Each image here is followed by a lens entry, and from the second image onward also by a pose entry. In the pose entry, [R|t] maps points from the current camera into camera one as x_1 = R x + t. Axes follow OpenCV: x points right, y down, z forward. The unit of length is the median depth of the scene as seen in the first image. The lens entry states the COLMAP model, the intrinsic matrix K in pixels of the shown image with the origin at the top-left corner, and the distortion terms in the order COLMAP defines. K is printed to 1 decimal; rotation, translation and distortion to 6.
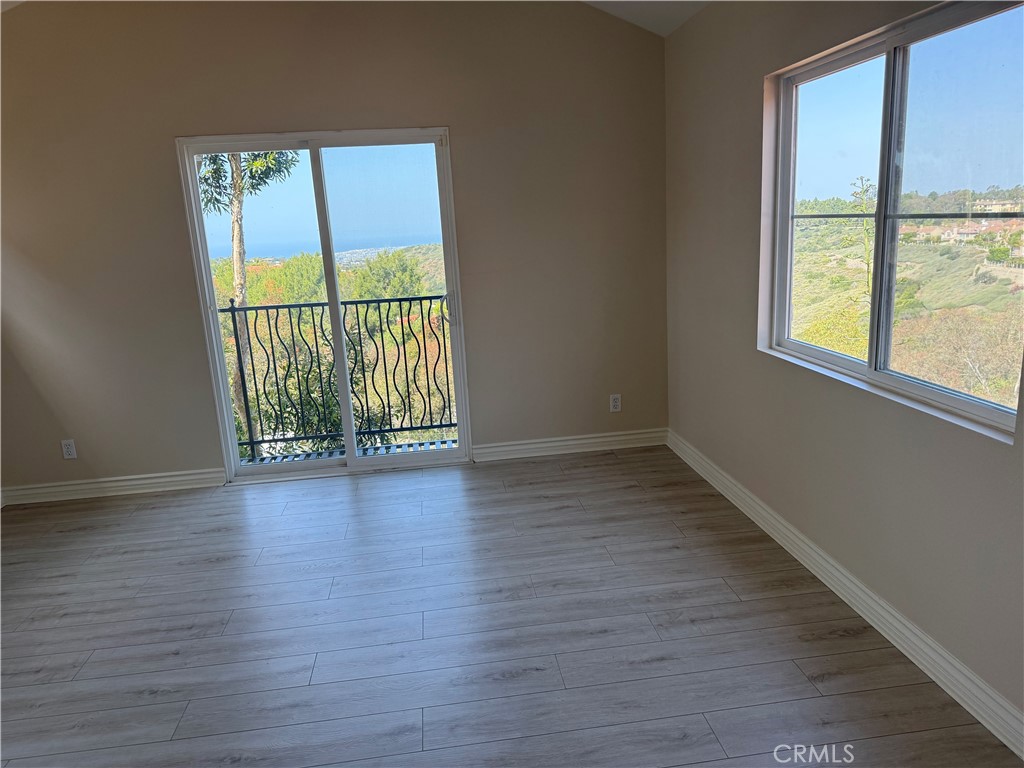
lens RADIAL K [[719.9, 0, 512.0], [0, 719.9, 384.0], [0, 0, 1]] dist [-0.001315, -0.000783]
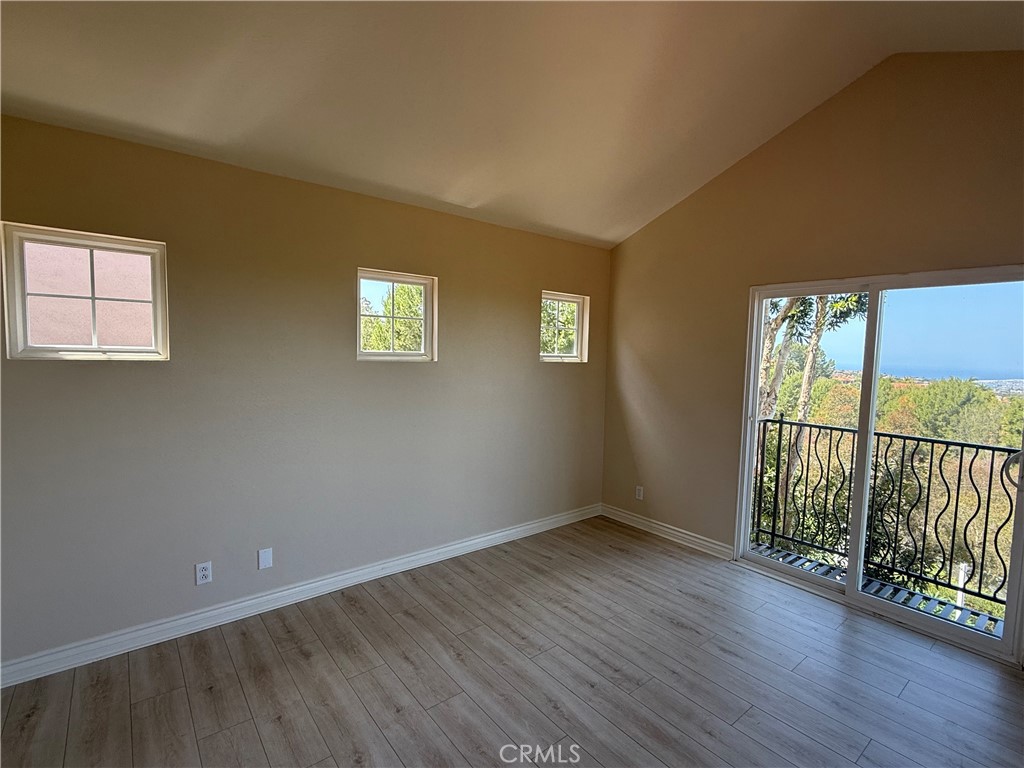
lens RADIAL K [[490.2, 0, 512.0], [0, 490.2, 384.0], [0, 0, 1]] dist [0.001220, 0.001827]
pose [[0.528096, 0.126133, -0.839765, 0.070653], [-0.239812, 0.970807, -0.004993, -0.062369], [0.814620, 0.204022, 0.542927, 0.199086]]
